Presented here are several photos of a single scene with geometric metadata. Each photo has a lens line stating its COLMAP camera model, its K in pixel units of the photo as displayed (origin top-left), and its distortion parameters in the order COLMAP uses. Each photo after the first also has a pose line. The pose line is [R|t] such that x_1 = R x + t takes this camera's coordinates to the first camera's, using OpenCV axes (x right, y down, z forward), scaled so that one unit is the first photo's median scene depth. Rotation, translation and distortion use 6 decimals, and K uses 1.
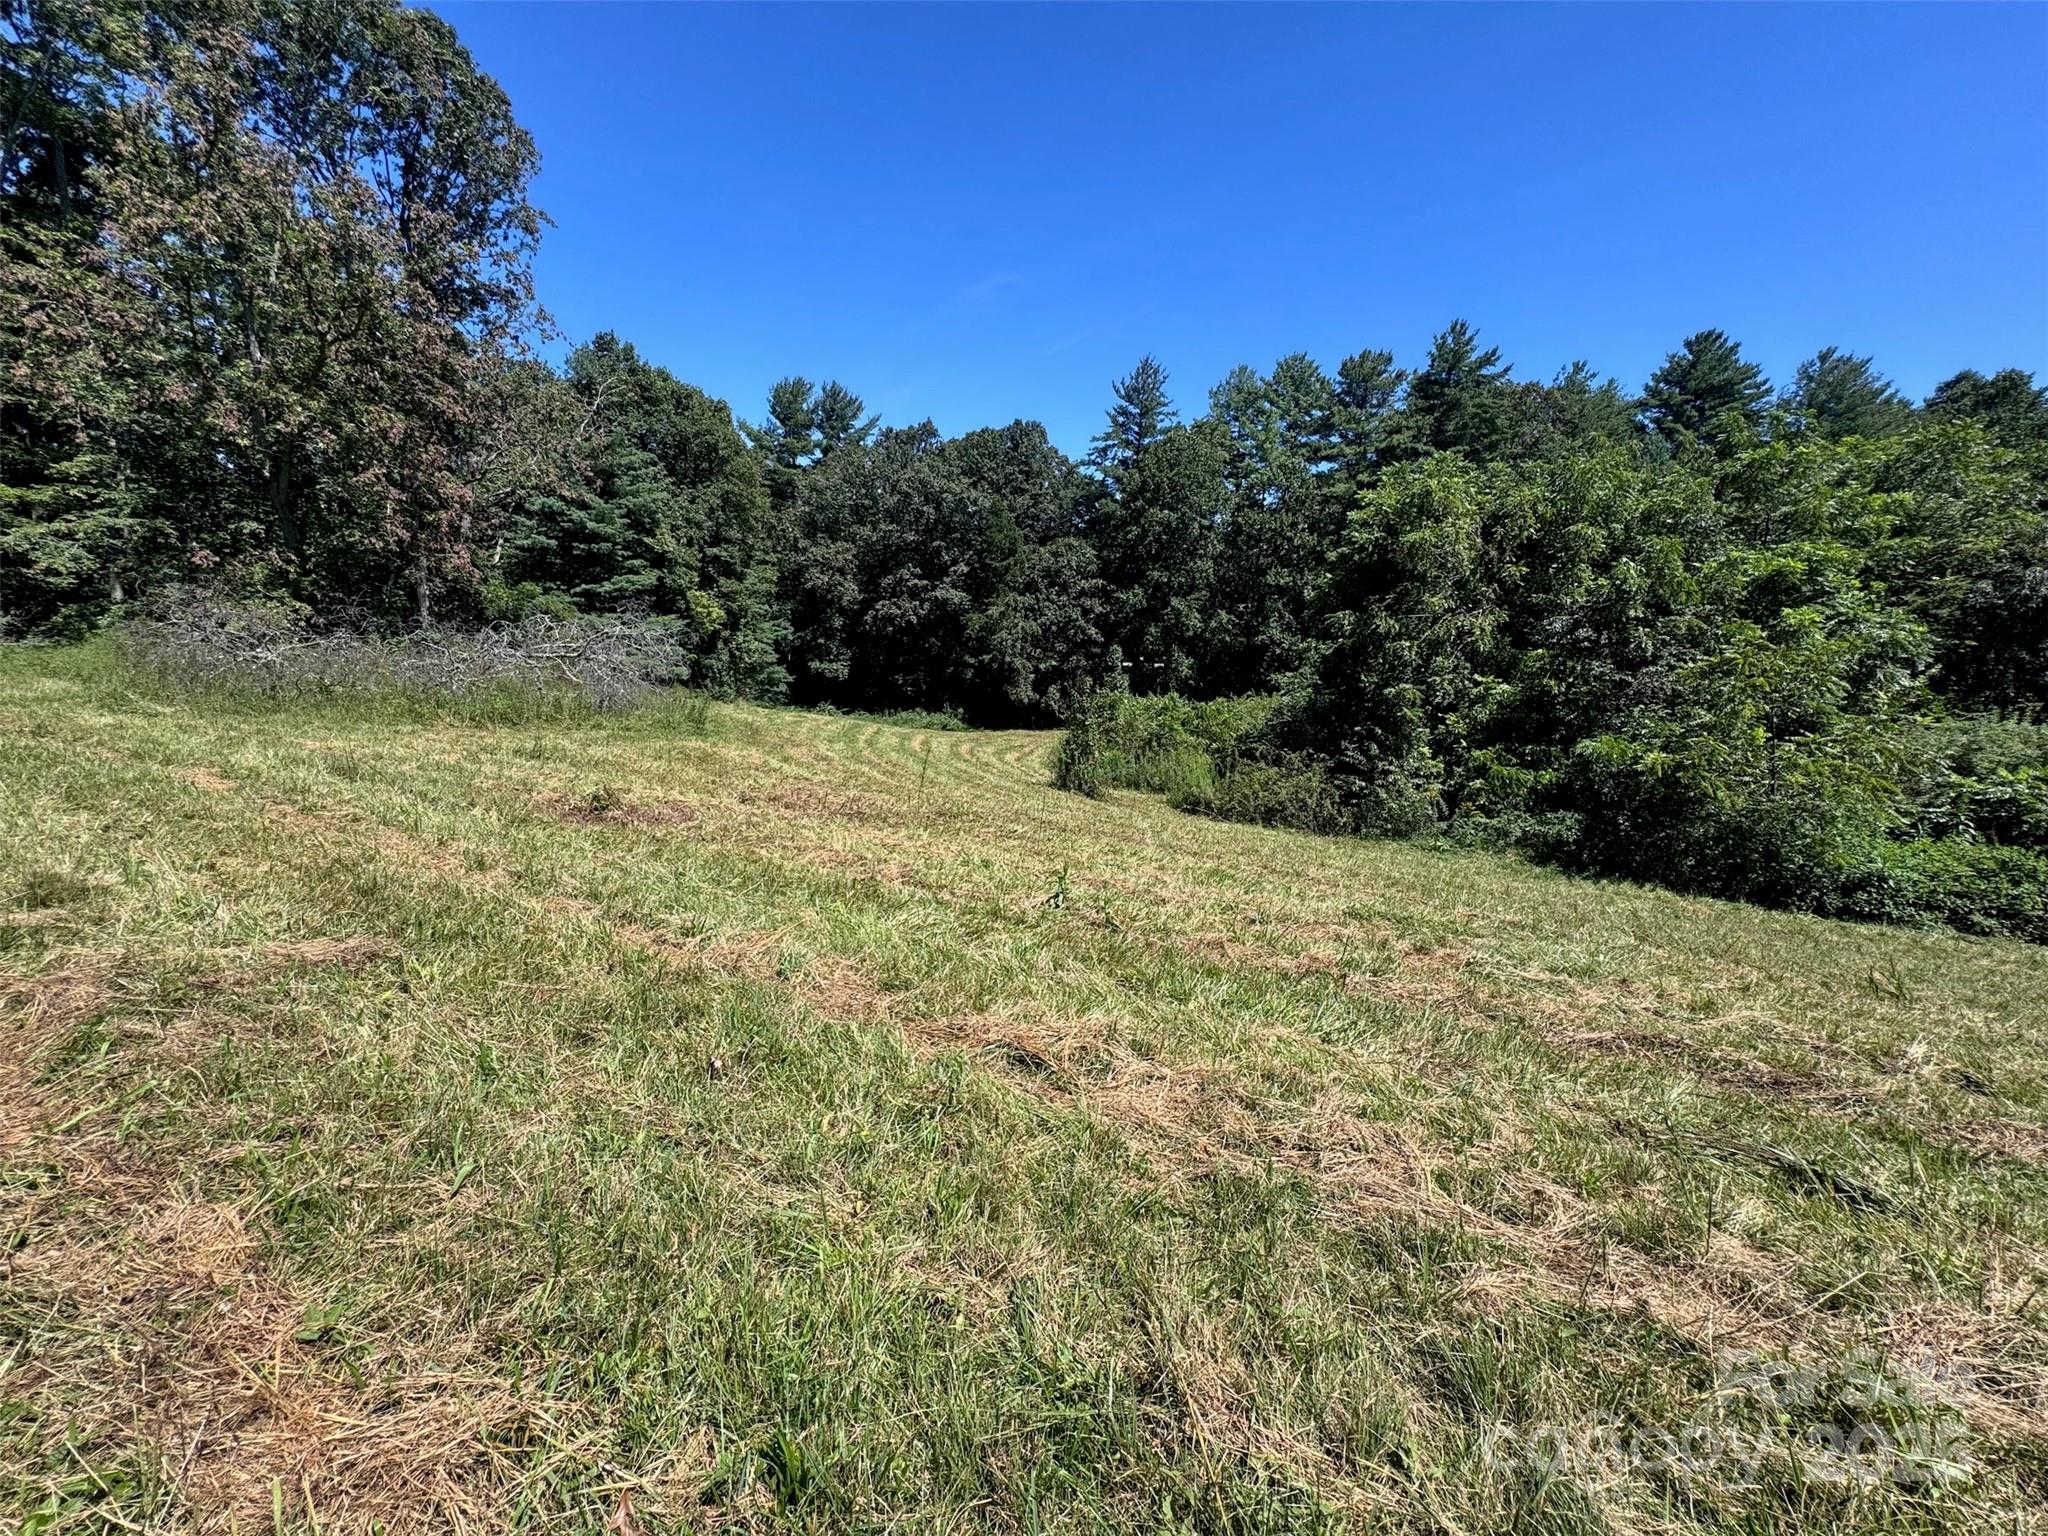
lens RADIAL K [[815.0, 0, 1023.1], [0, 815.0, 746.3], [0, 0, 1]] dist [0.002047, 0.000417]
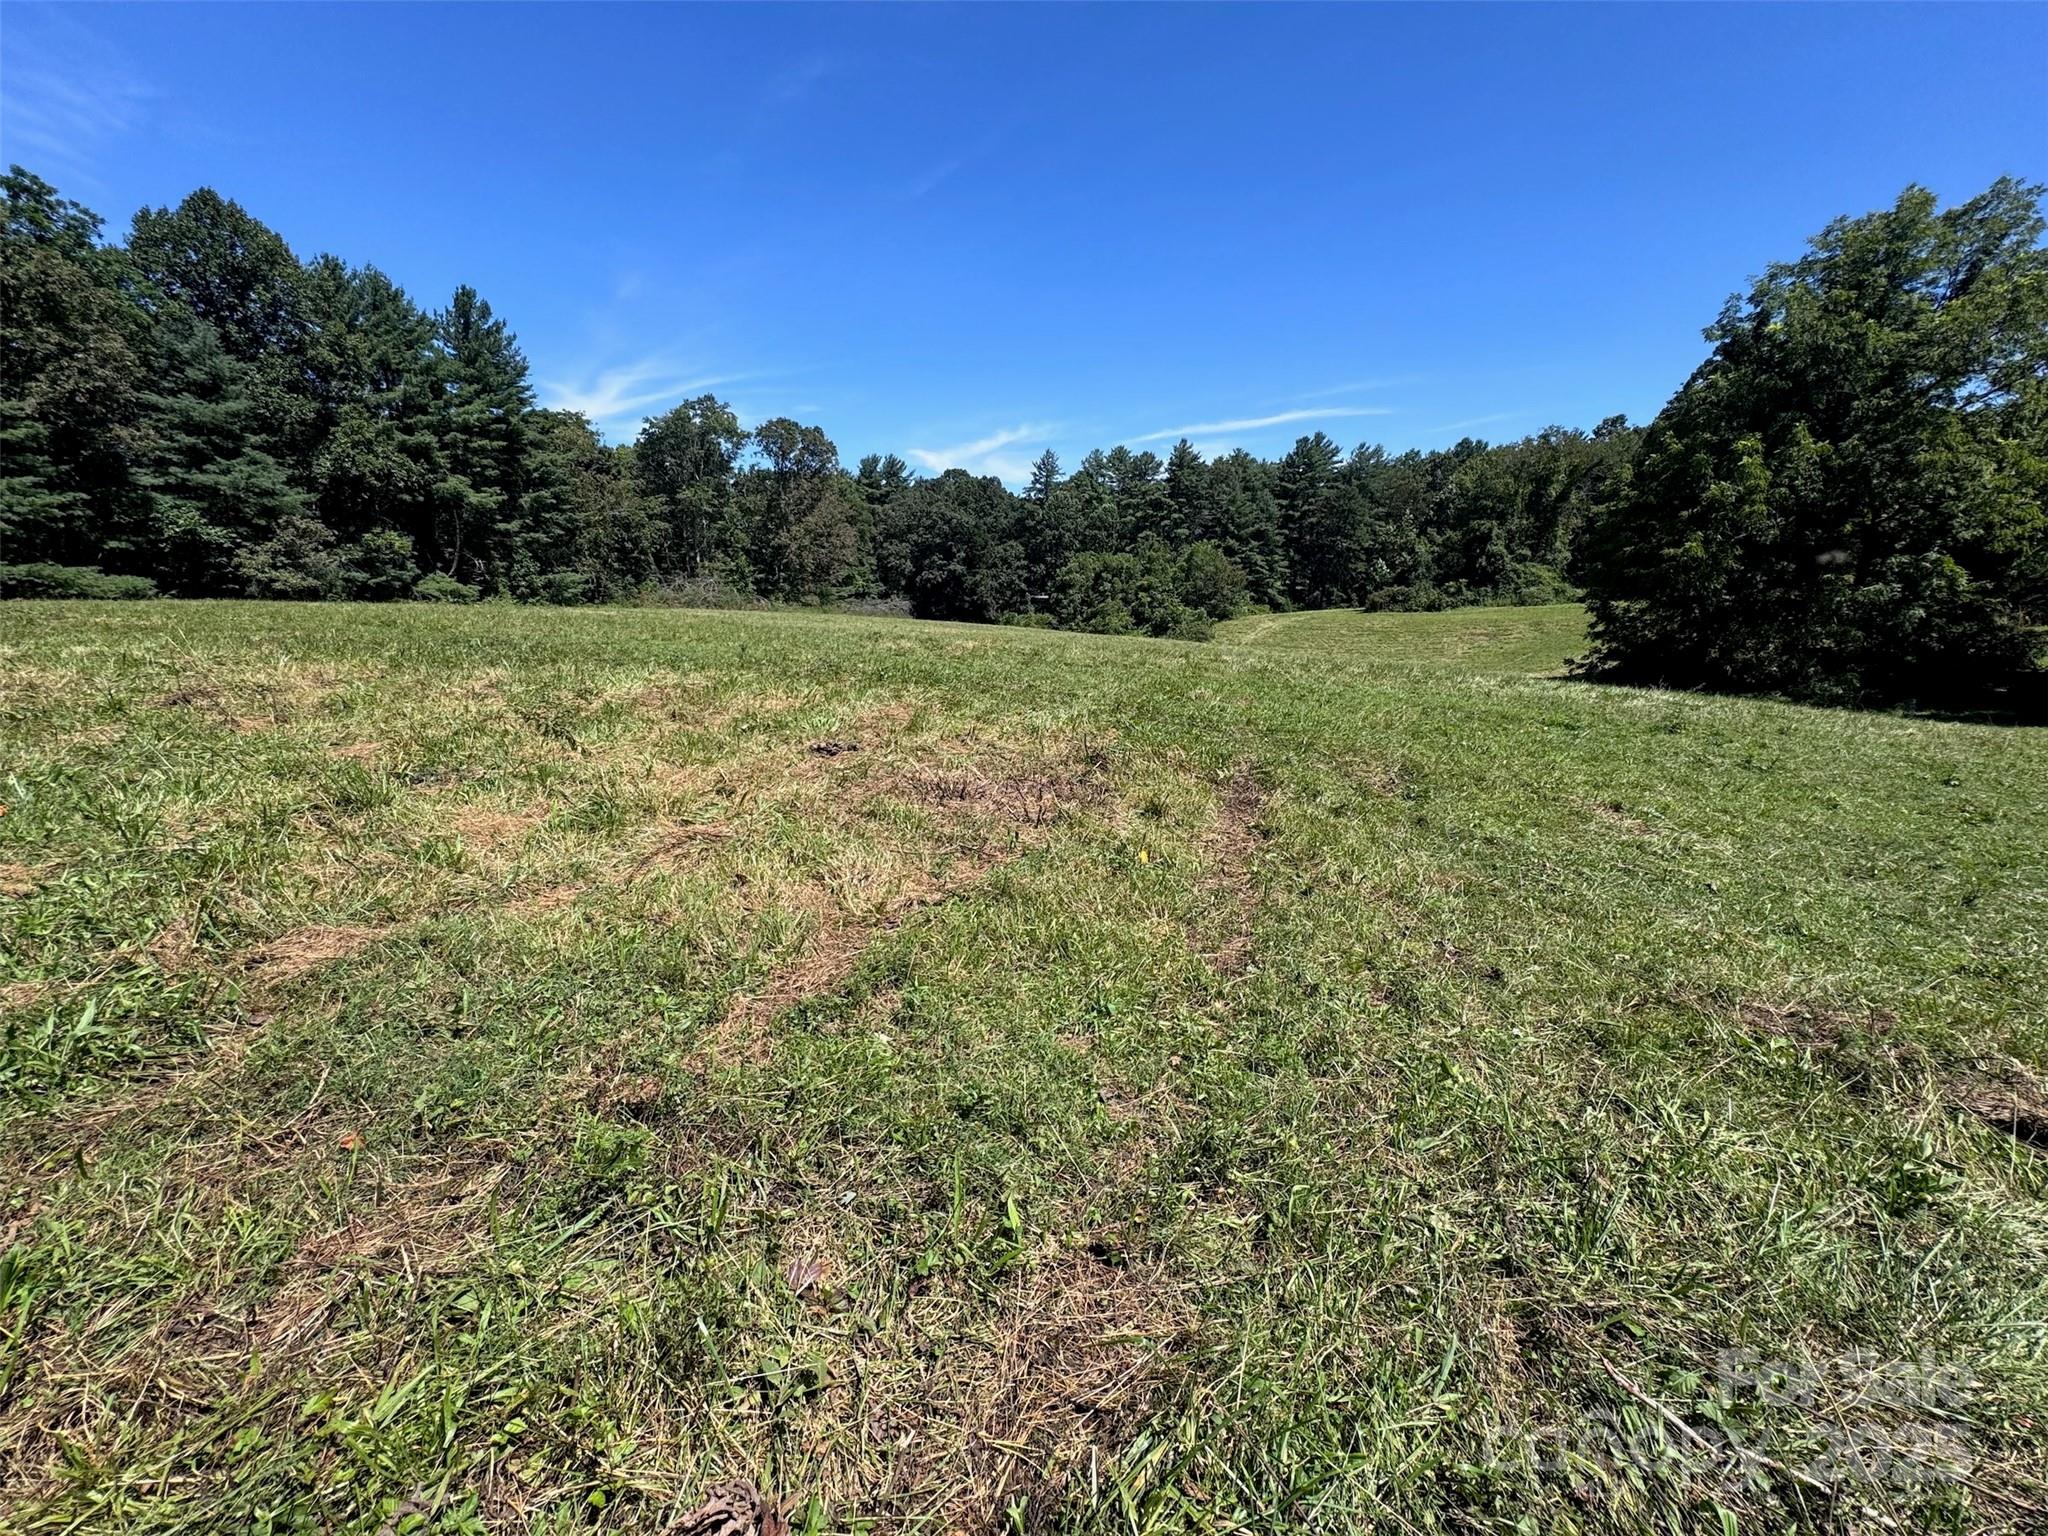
lens RADIAL K [[815.0, 0, 1020.0], [0, 815.0, 758.2], [0, 0, 1]] dist [0.002047, 0.000417]
pose [[0.999544, -0.025951, 0.015427, 0.028864], [0.024152, 0.993949, 0.107152, 0.082415], [-0.018114, -0.106730, 0.994123, -1.157876]]
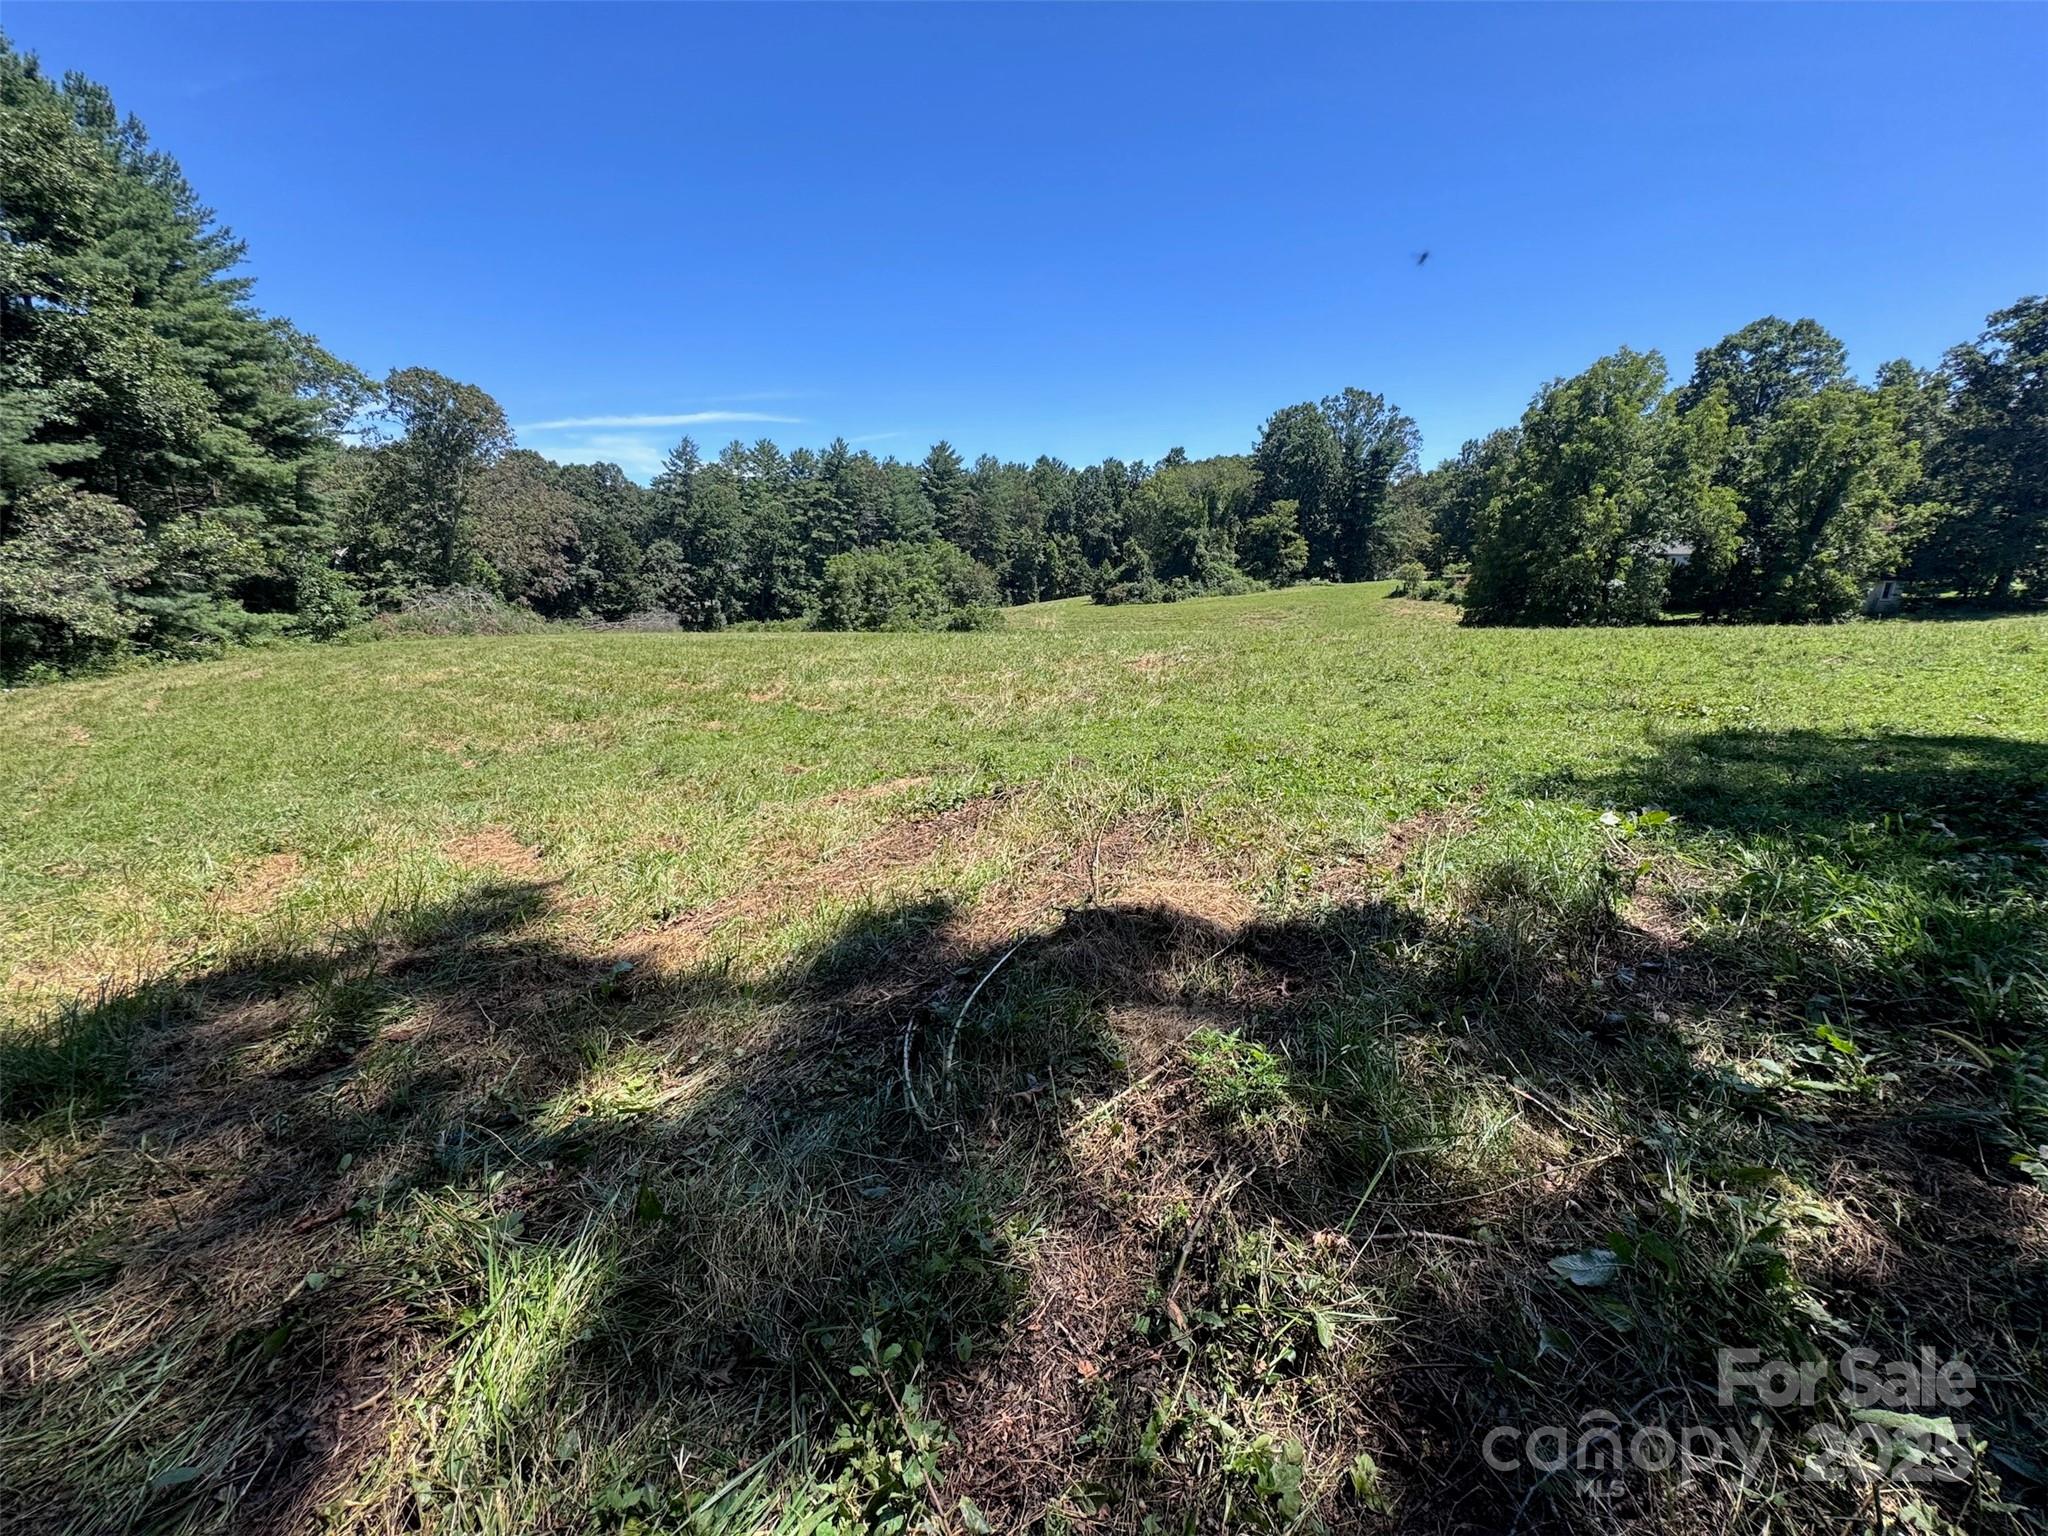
lens RADIAL K [[815.0, 0, 1022.0], [0, 815.0, 761.2], [0, 0, 1]] dist [0.002047, 0.000417]
pose [[0.787968, -0.173544, 0.590752, -0.462137], [0.102975, 0.983087, 0.151448, 0.040258], [-0.607044, -0.058504, 0.792512, -0.950771]]
